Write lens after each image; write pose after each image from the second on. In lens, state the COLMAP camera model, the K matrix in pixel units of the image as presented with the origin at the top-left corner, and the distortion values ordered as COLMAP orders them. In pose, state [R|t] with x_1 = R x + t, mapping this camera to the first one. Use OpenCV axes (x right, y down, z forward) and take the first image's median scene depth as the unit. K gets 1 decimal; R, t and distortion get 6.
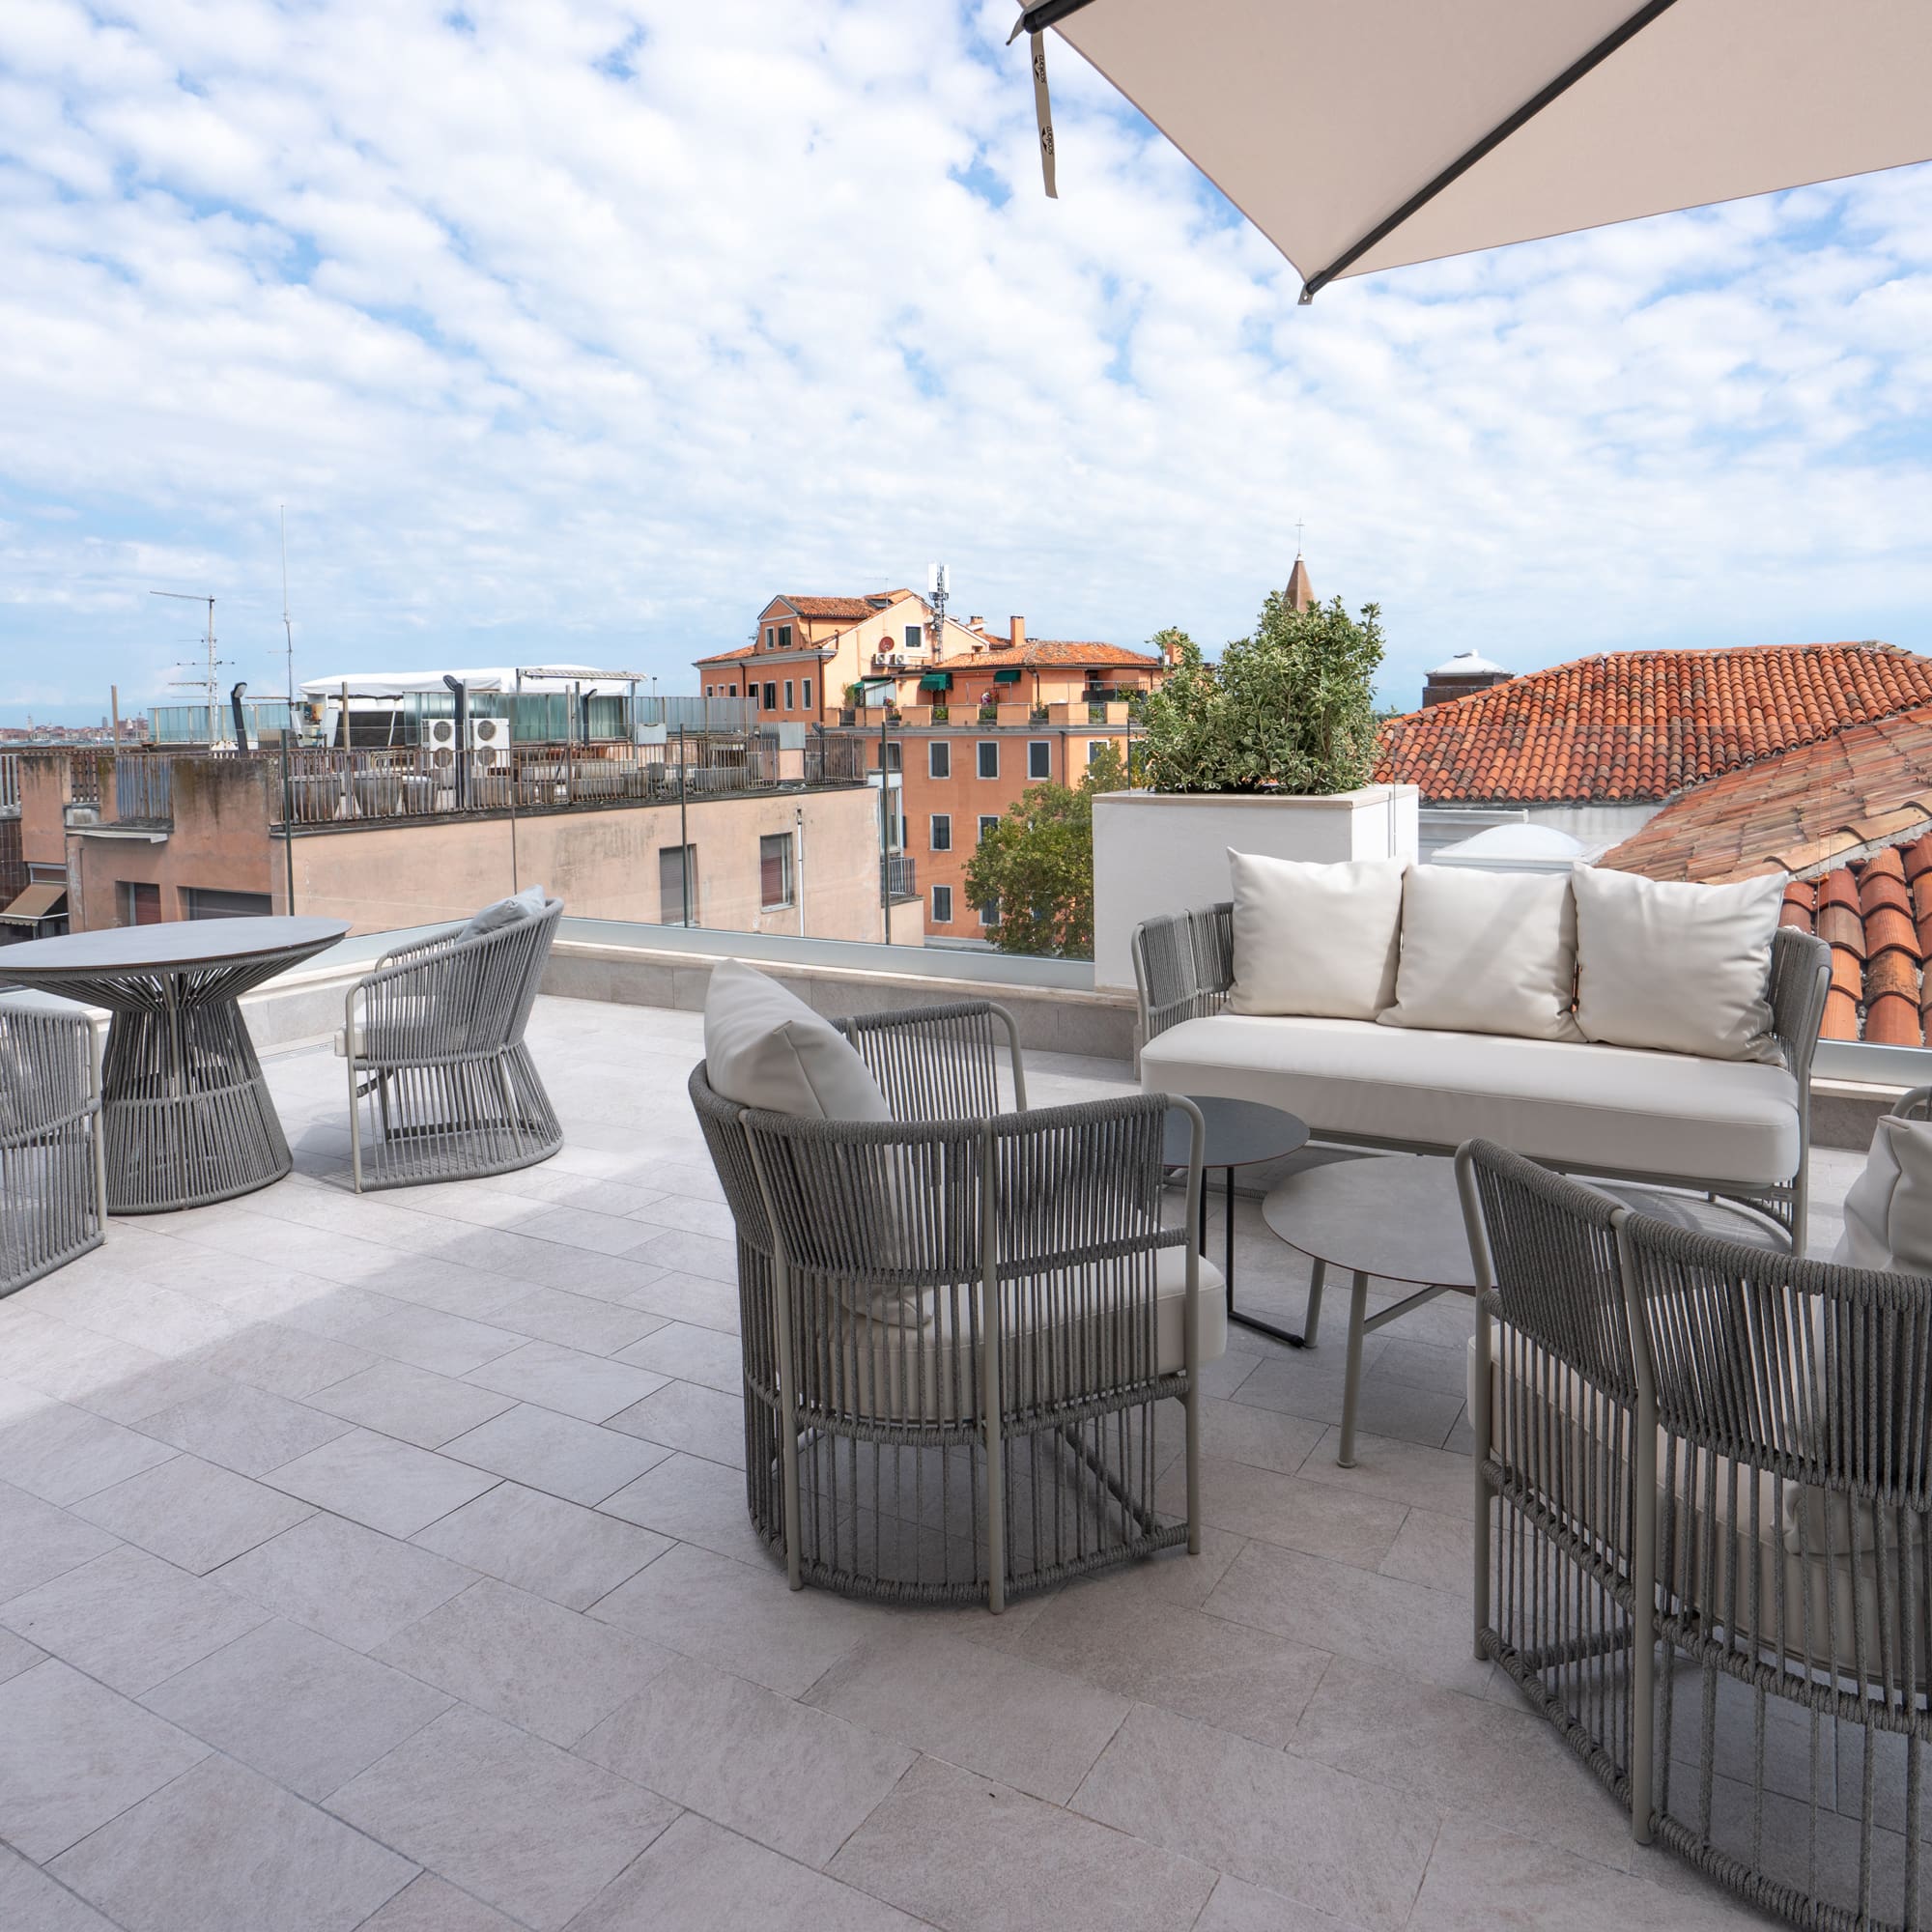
lens RADIAL K [[1329.0, 0, 946.0], [0, 1329.0, 779.0], [0, 0, 1]] dist [-0.000919, 0.009011]
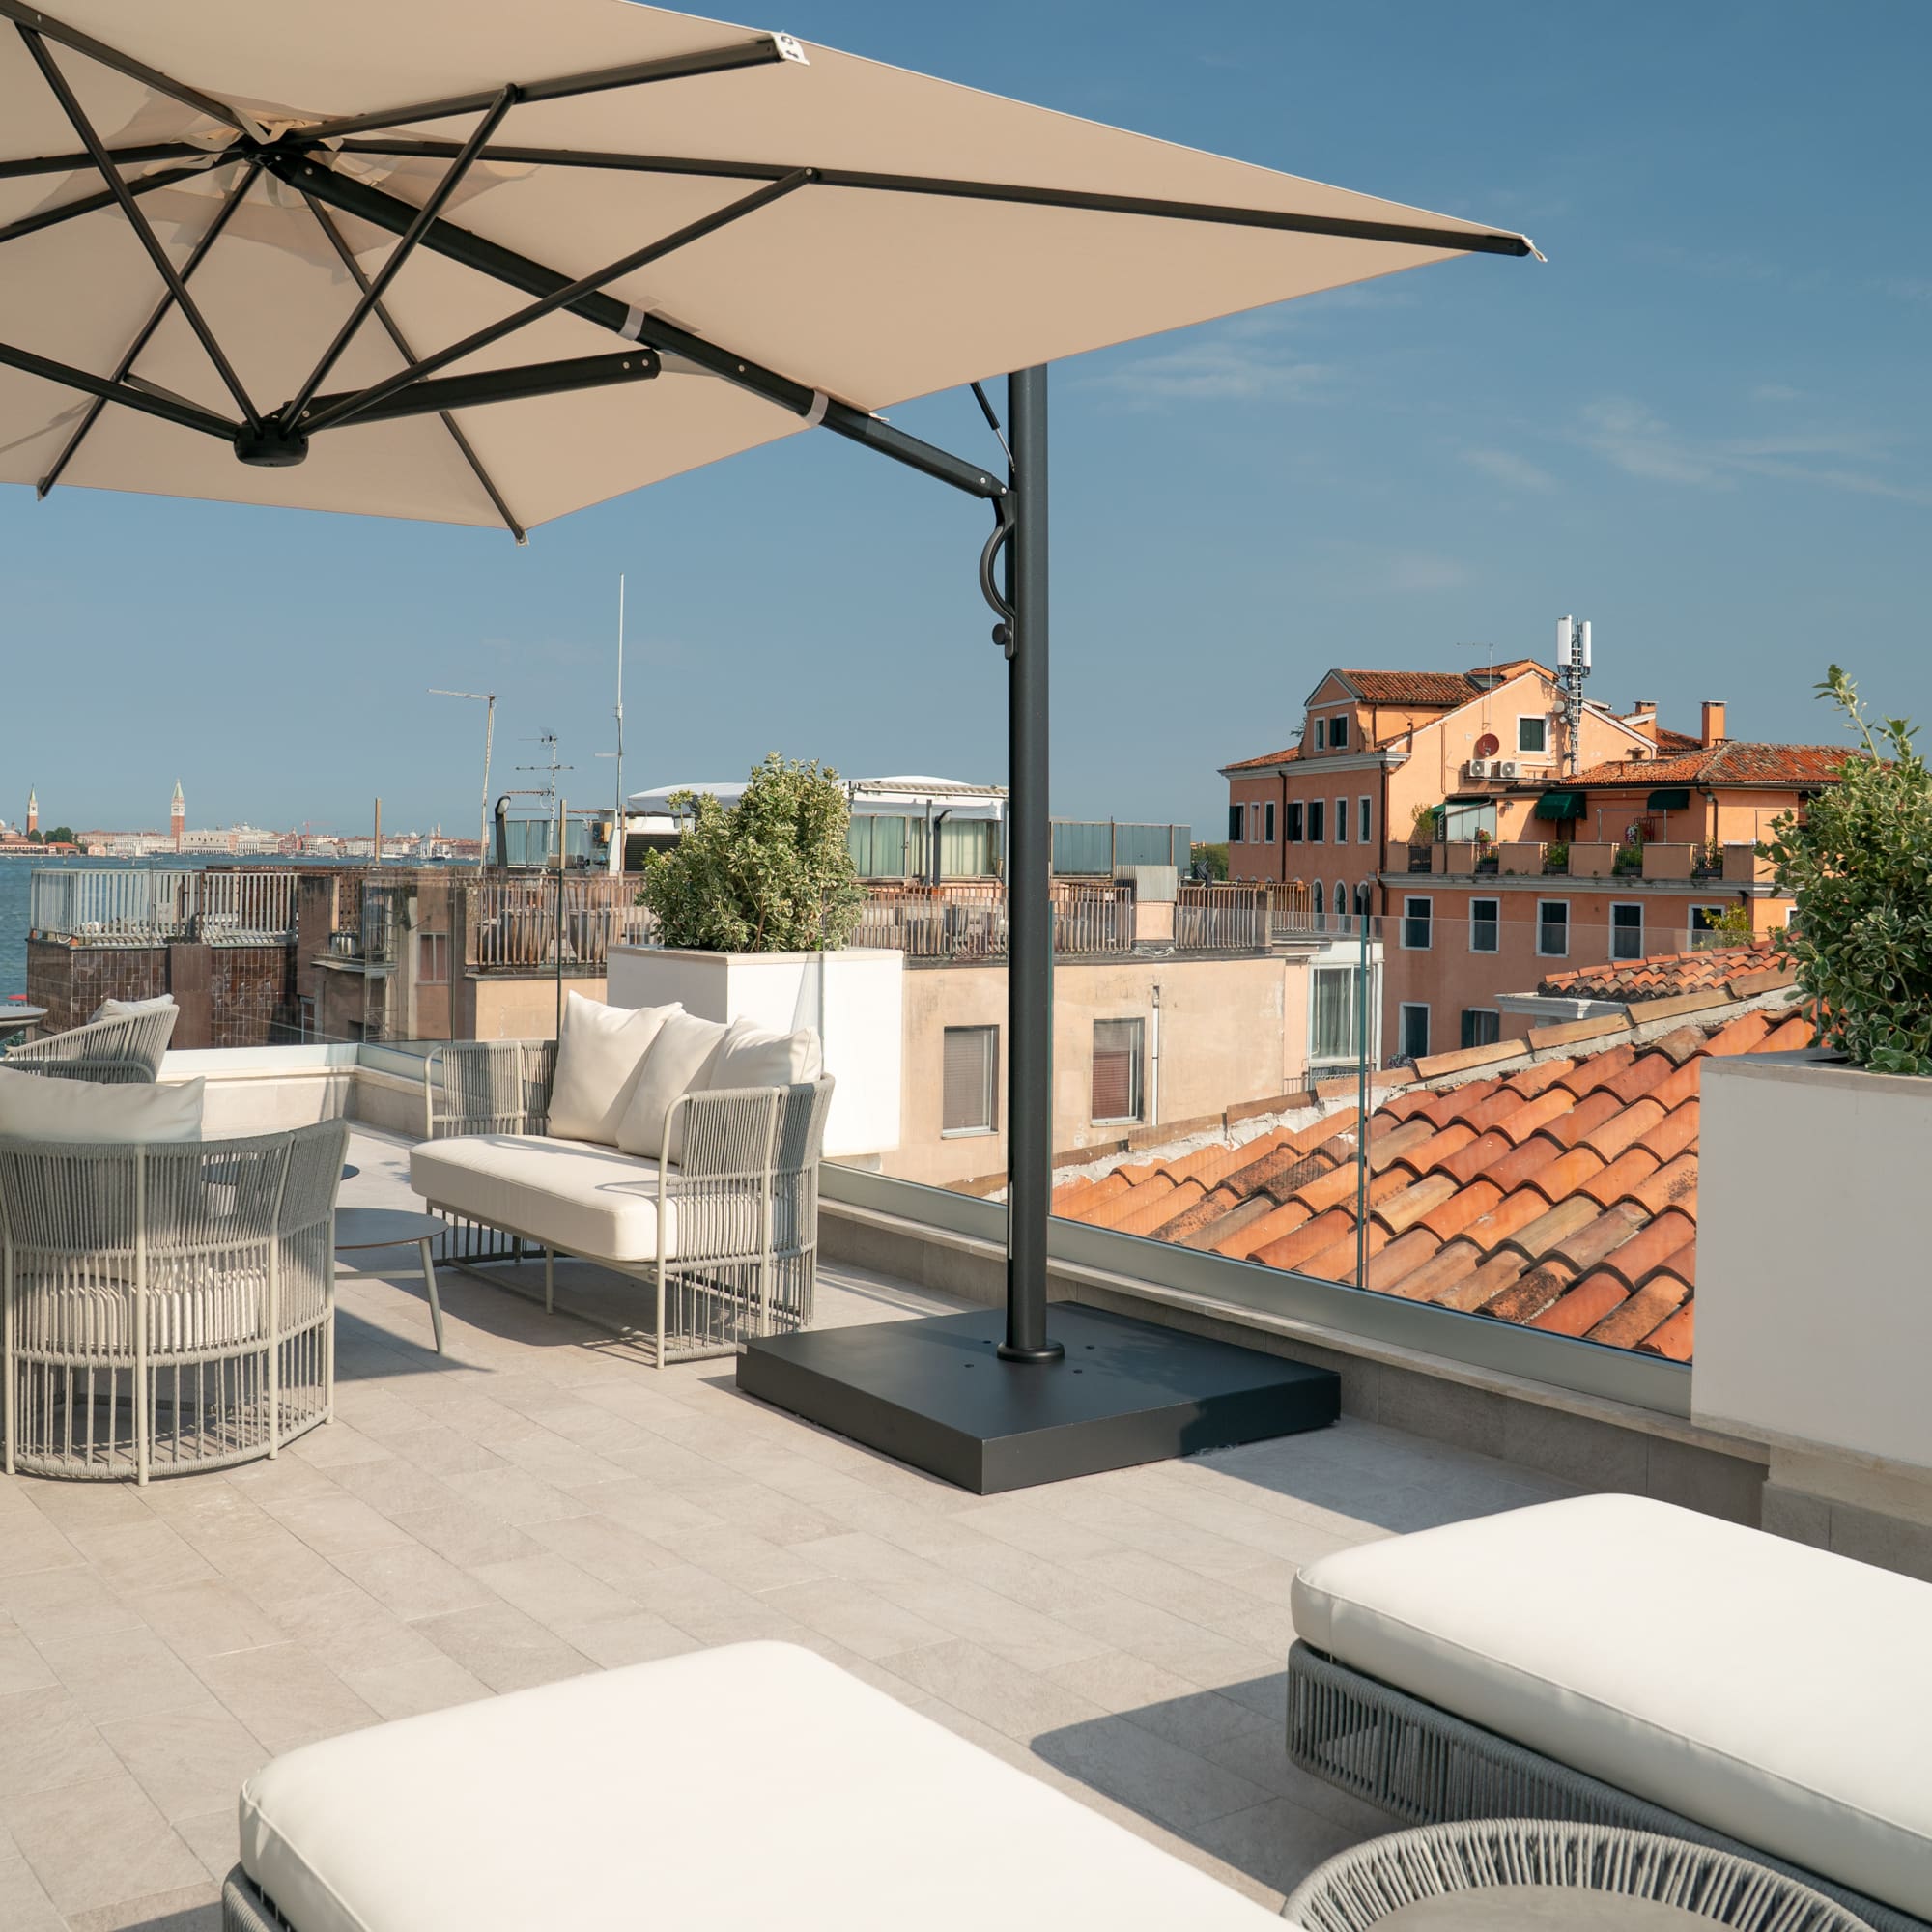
lens RADIAL K [[2139.2, 0, 956.7], [0, 2139.2, 959.7], [0, 0, 1]] dist [-0.085362, 0.000000]
pose [[0.895641, 0.048860, -0.442087, 0.215925], [-0.046602, 0.998786, 0.015975, -0.002799], [0.442330, 0.006294, 0.896830, -0.040318]]
